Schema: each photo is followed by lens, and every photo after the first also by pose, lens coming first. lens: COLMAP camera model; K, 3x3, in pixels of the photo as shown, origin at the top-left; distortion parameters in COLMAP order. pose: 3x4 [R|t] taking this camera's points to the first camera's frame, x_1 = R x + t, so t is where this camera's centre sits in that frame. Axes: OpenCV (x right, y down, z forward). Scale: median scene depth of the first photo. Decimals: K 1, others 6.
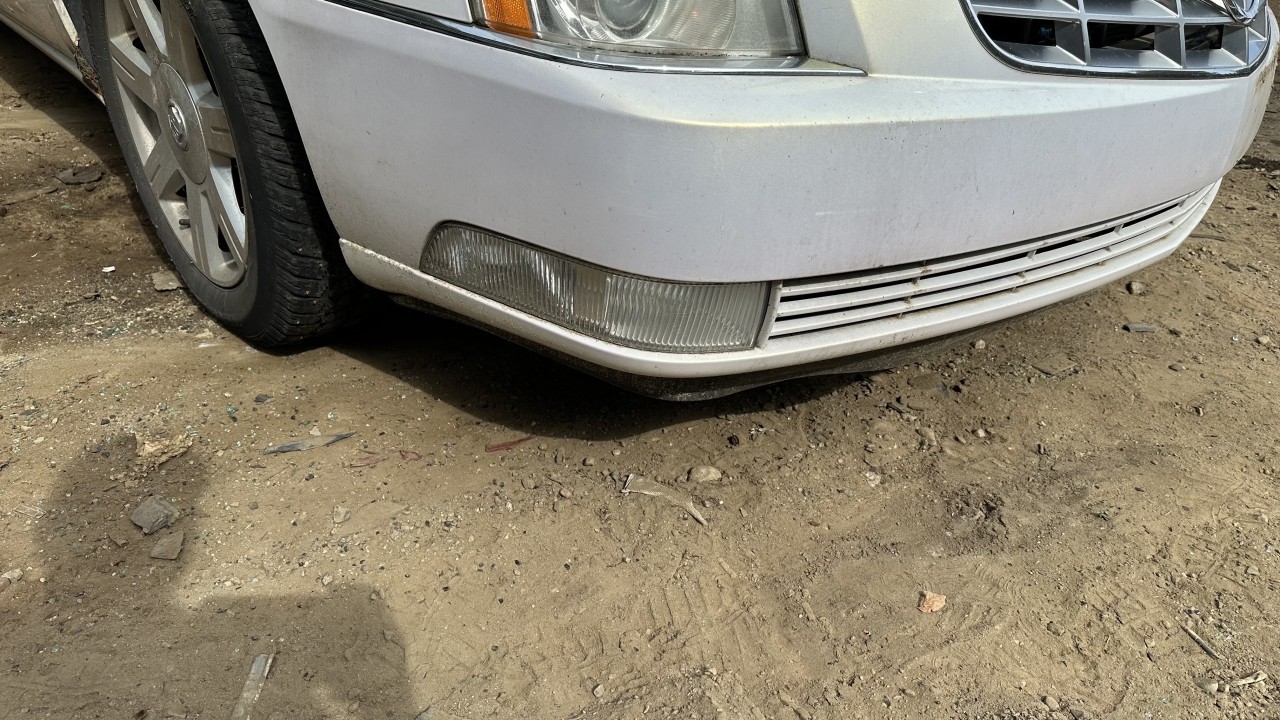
lens RADIAL K [[916.3, 0, 641.1], [0, 916.3, 347.3], [0, 0, 1]] dist [0.051561, -0.068712]
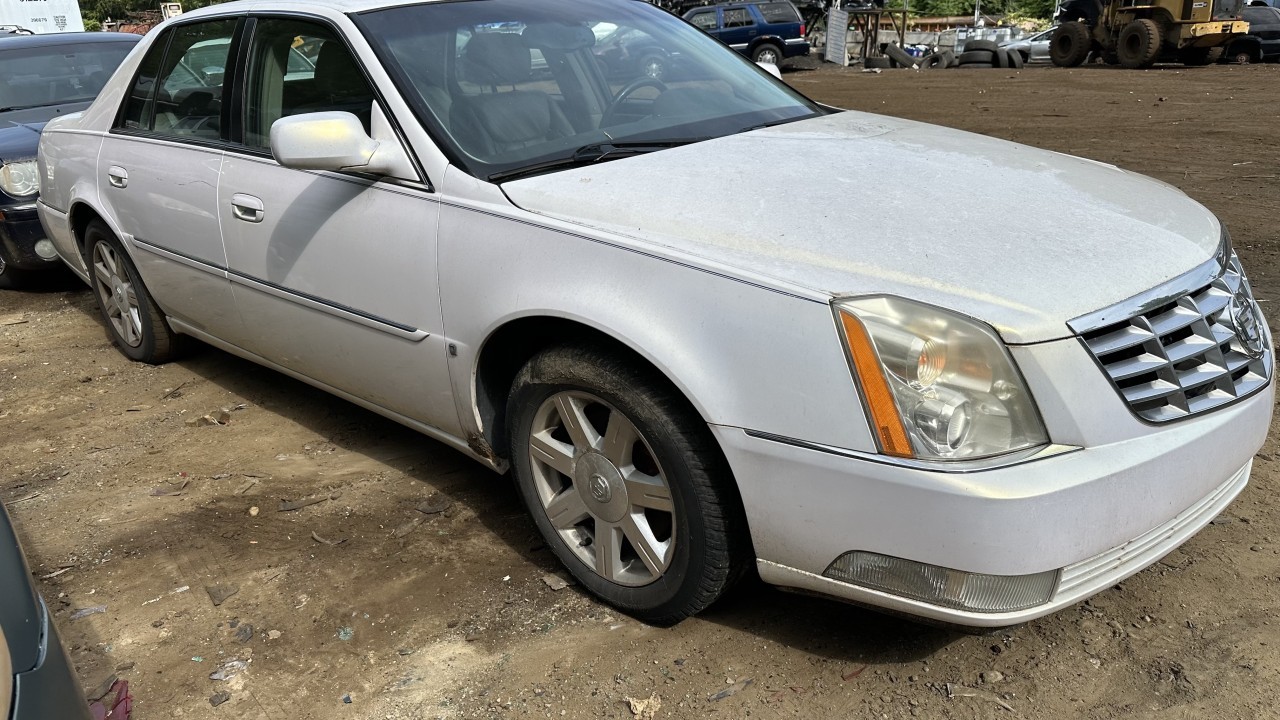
lens RADIAL K [[916.3, 0, 615.9], [0, 916.3, 330.7], [0, 0, 1]] dist [0.051561, -0.068712]
pose [[0.990459, -0.137552, 0.008351, -0.471216], [0.136456, 0.970499, -0.198775, -0.195342], [0.019237, 0.198018, 0.980010, -0.629425]]
